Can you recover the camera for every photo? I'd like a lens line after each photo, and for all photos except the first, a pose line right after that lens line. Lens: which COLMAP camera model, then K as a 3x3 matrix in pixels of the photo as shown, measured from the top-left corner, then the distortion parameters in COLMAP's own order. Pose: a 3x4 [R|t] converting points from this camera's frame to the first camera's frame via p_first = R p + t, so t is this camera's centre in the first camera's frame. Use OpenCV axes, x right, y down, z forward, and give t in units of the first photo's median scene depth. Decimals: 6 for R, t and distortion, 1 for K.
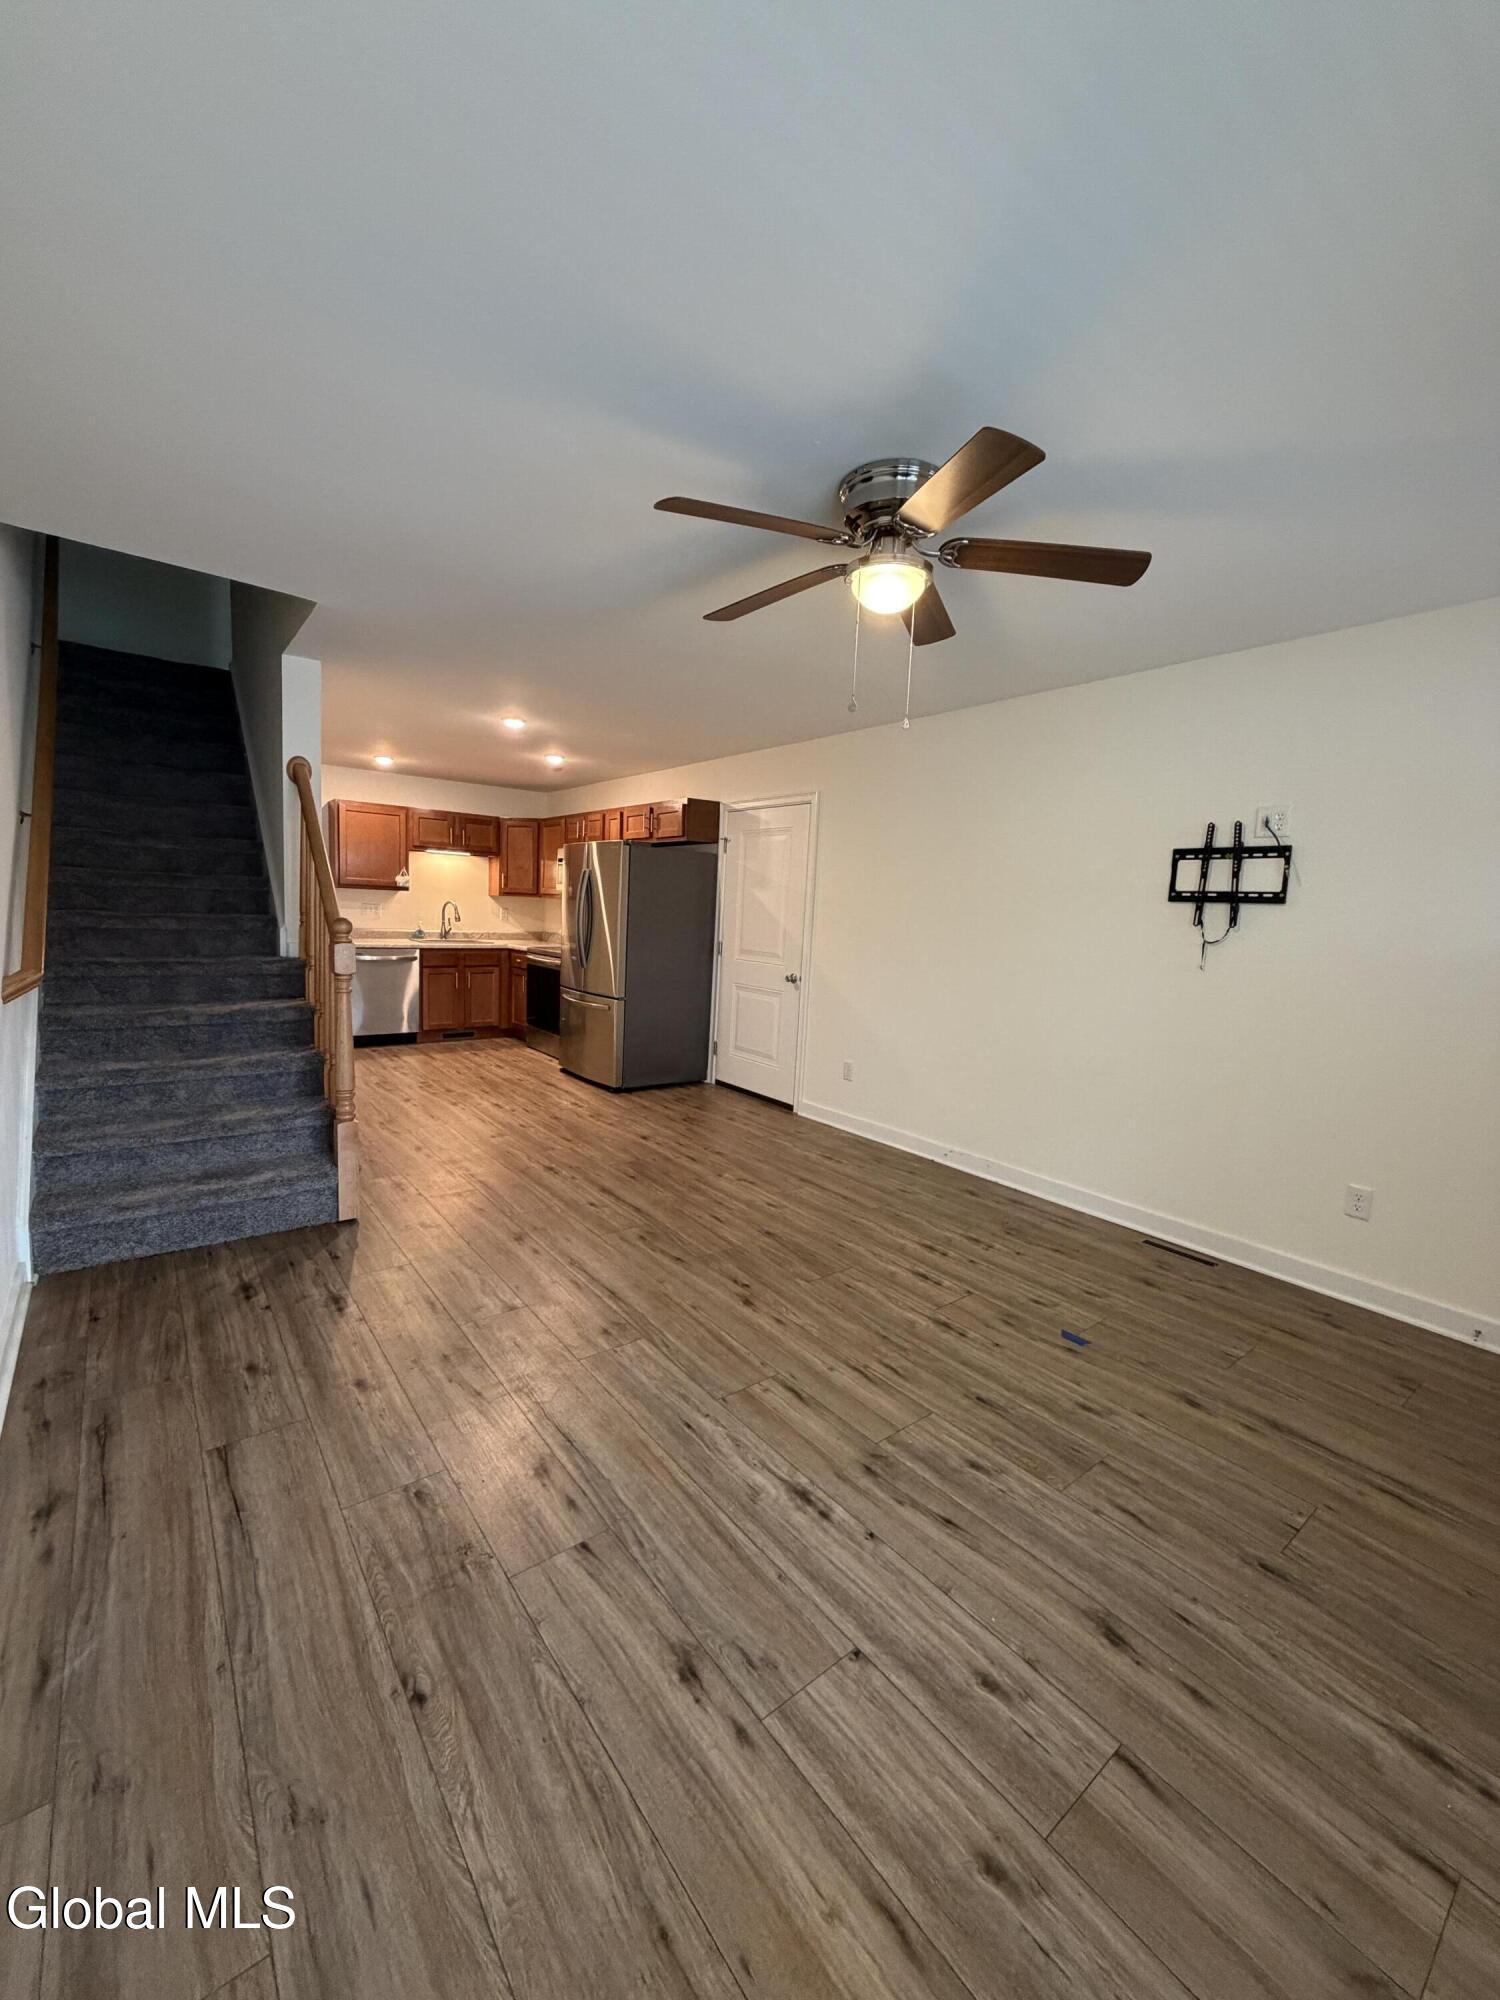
lens RADIAL K [[790.8, 0, 753.7], [0, 790.8, 1001.7], [0, 0, 1]] dist [-0.001427, 0.000059]
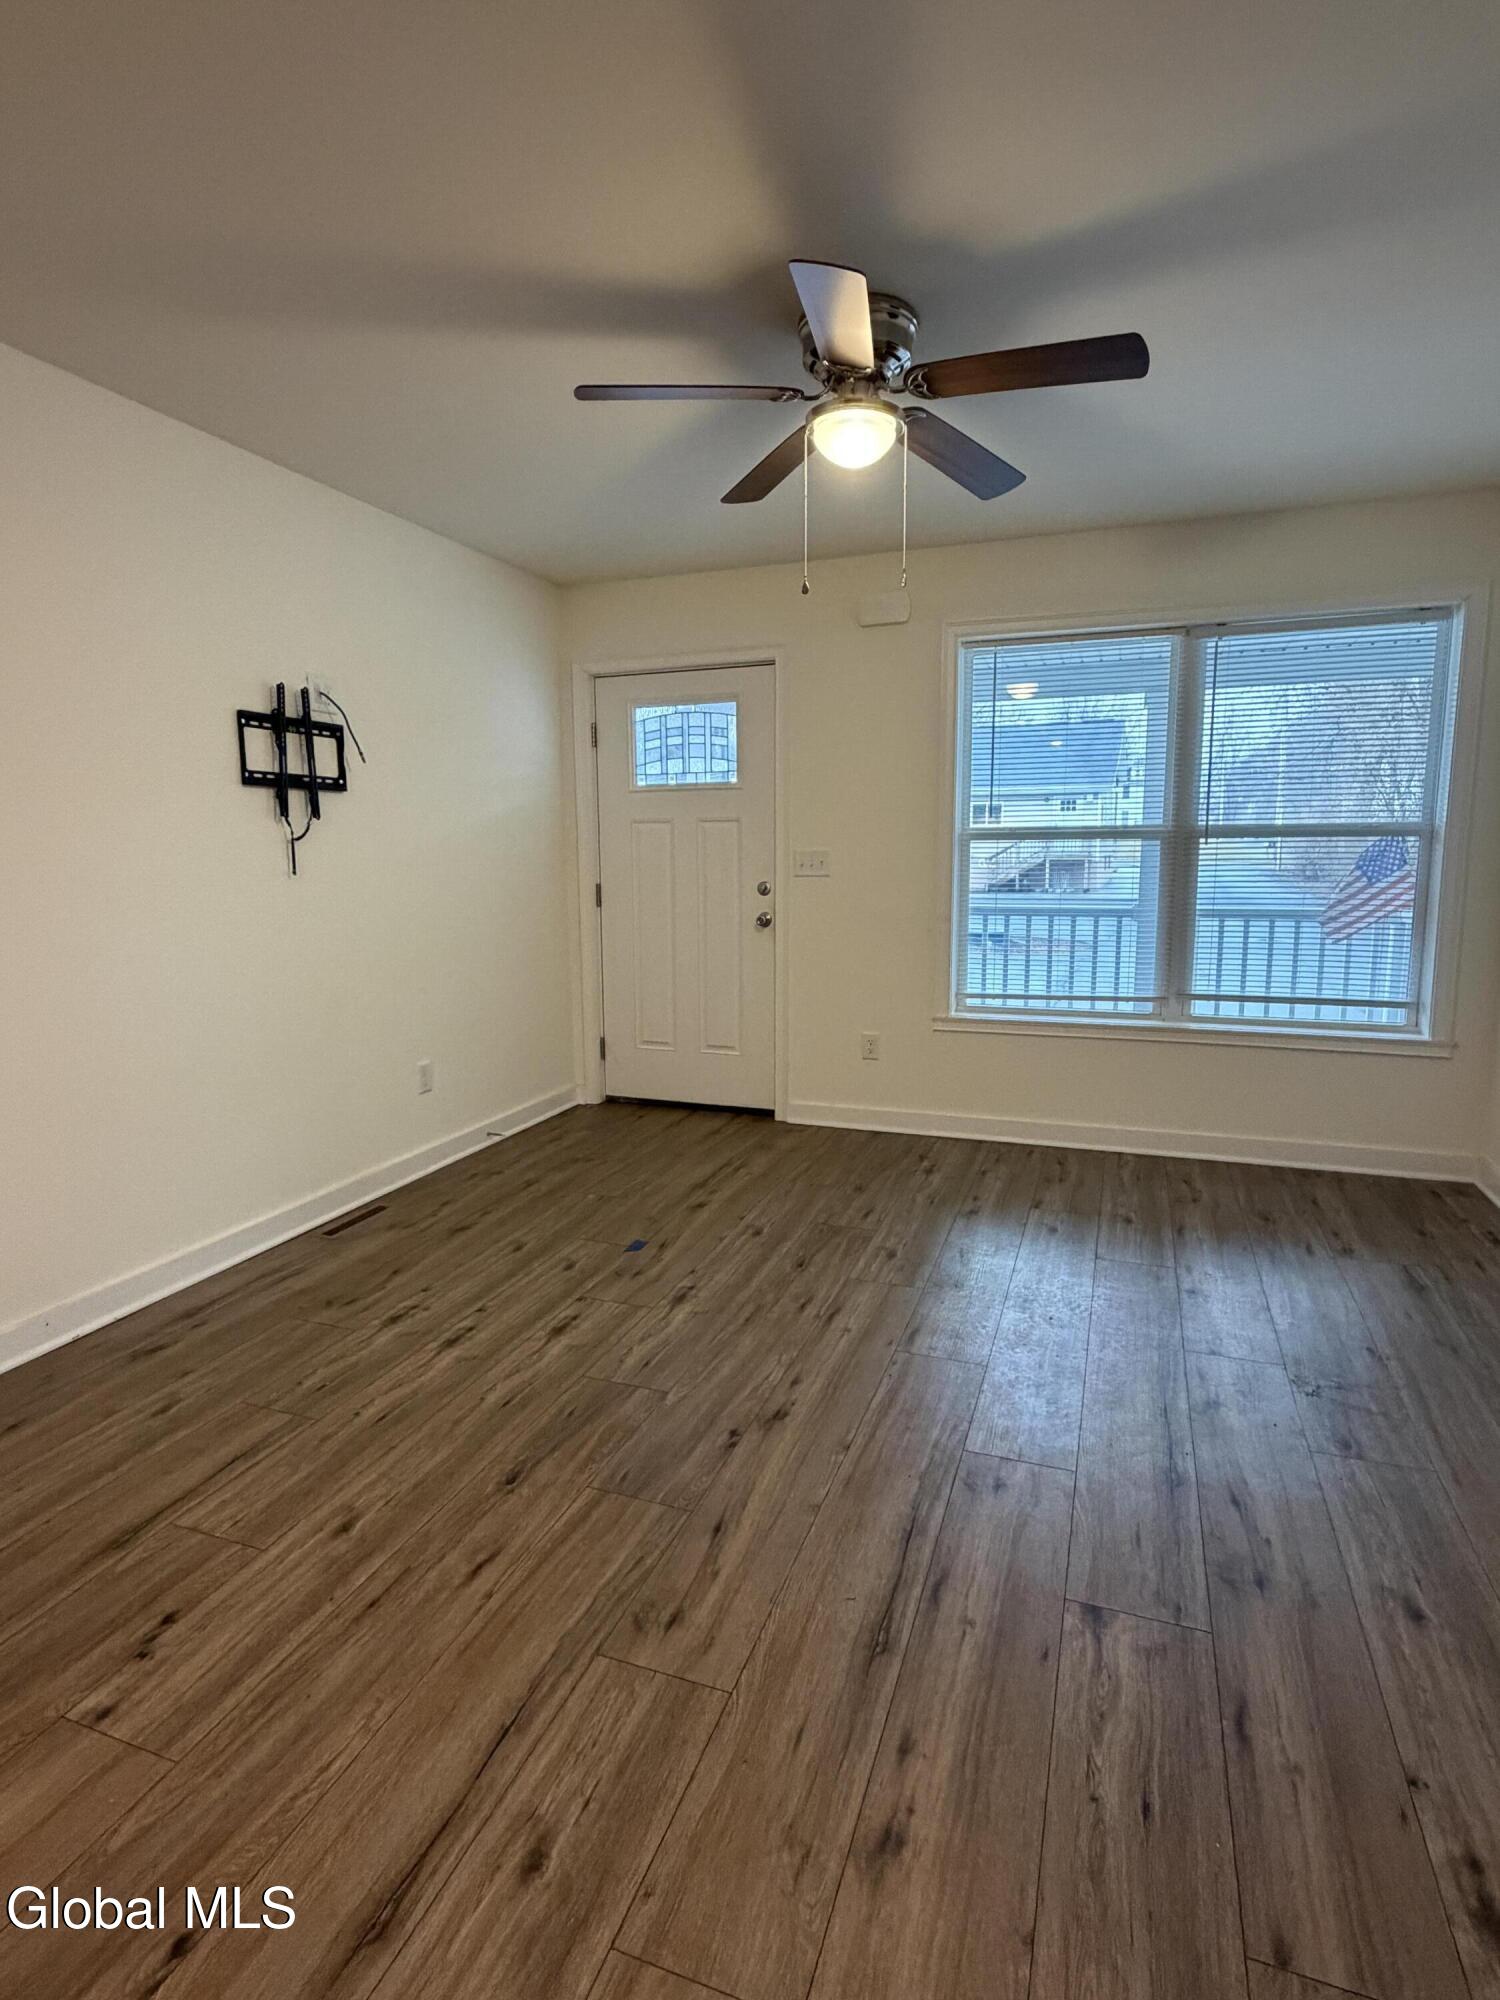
lens RADIAL K [[1026.4, 0, 750.0], [0, 1026.4, 1000.0], [0, 0, 1]] dist [0.001420, 0.000046]
pose [[-0.520898, -0.164068, 0.837703, -0.577677], [0.082838, 0.967008, 0.240903, -0.137890], [-0.849590, 0.194880, -0.490121, 1.224474]]
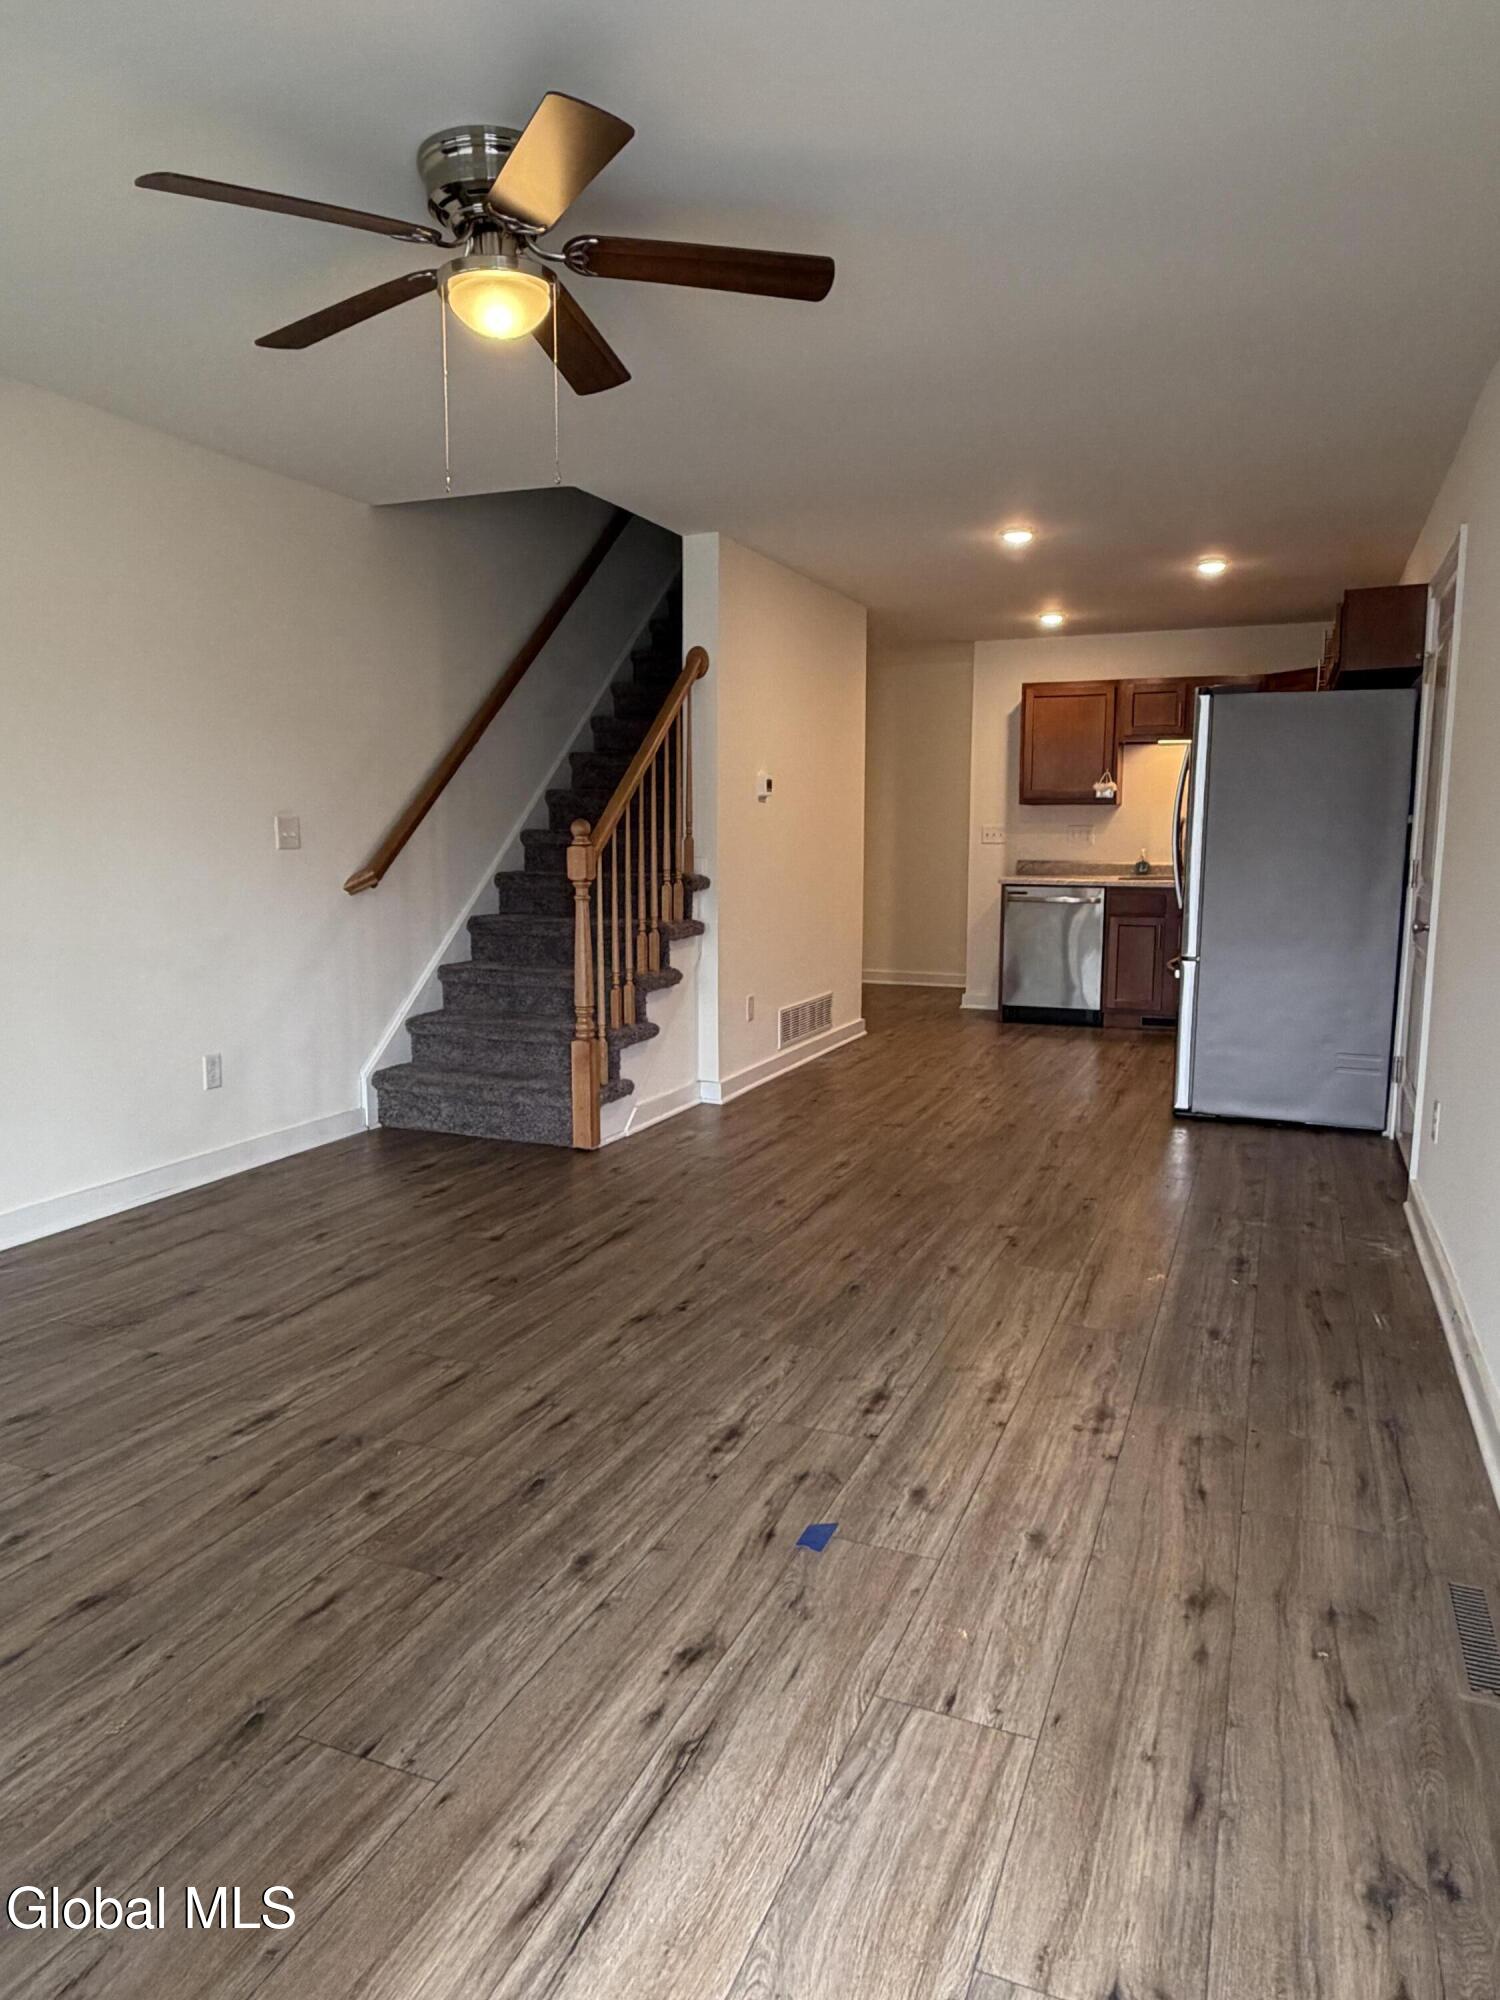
lens RADIAL K [[1302.3, 0, 755.3], [0, 1302.3, 987.4], [0, 0, 1]] dist [0.001437, -0.000441]
pose [[0.492408, 0.061308, -0.868203, 0.944913], [-0.081841, 0.996358, 0.023940, 0.038403], [0.866508, 0.059266, 0.495632, 0.435865]]
